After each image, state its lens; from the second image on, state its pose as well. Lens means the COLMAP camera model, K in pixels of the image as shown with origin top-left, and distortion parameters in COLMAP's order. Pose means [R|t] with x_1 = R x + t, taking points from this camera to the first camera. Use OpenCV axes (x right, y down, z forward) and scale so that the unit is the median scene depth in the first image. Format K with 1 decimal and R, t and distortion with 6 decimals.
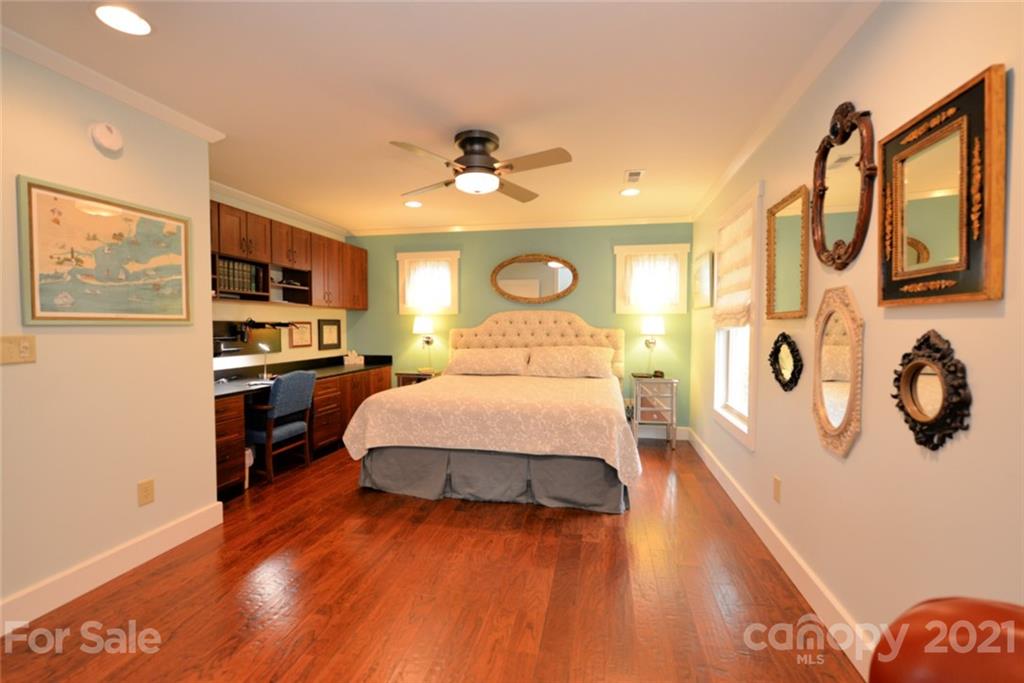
lens RADIAL K [[451.0, 0, 513.8], [0, 451.0, 343.4], [0, 0, 1]] dist [-0.013283, -0.000413]
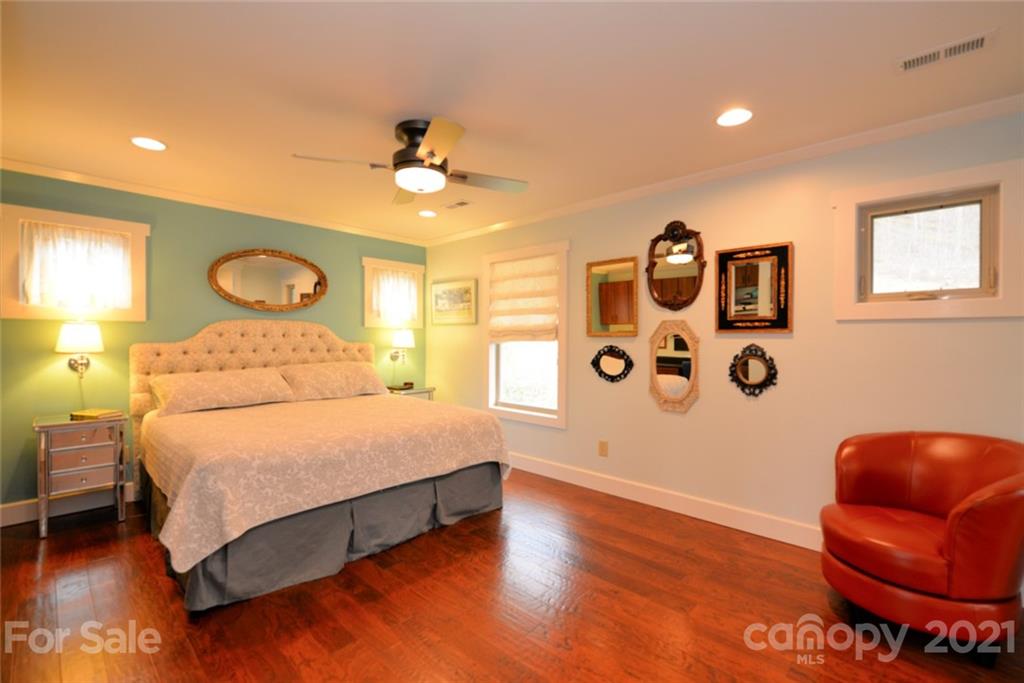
lens RADIAL K [[451.0, 0, 513.8], [0, 451.0, 343.4], [0, 0, 1]] dist [-0.013283, -0.000413]
pose [[0.512133, -0.007123, 0.858877, -0.666976], [0.029355, 0.999527, -0.009214, -0.018717], [-0.858404, 0.029931, 0.512099, 0.354133]]
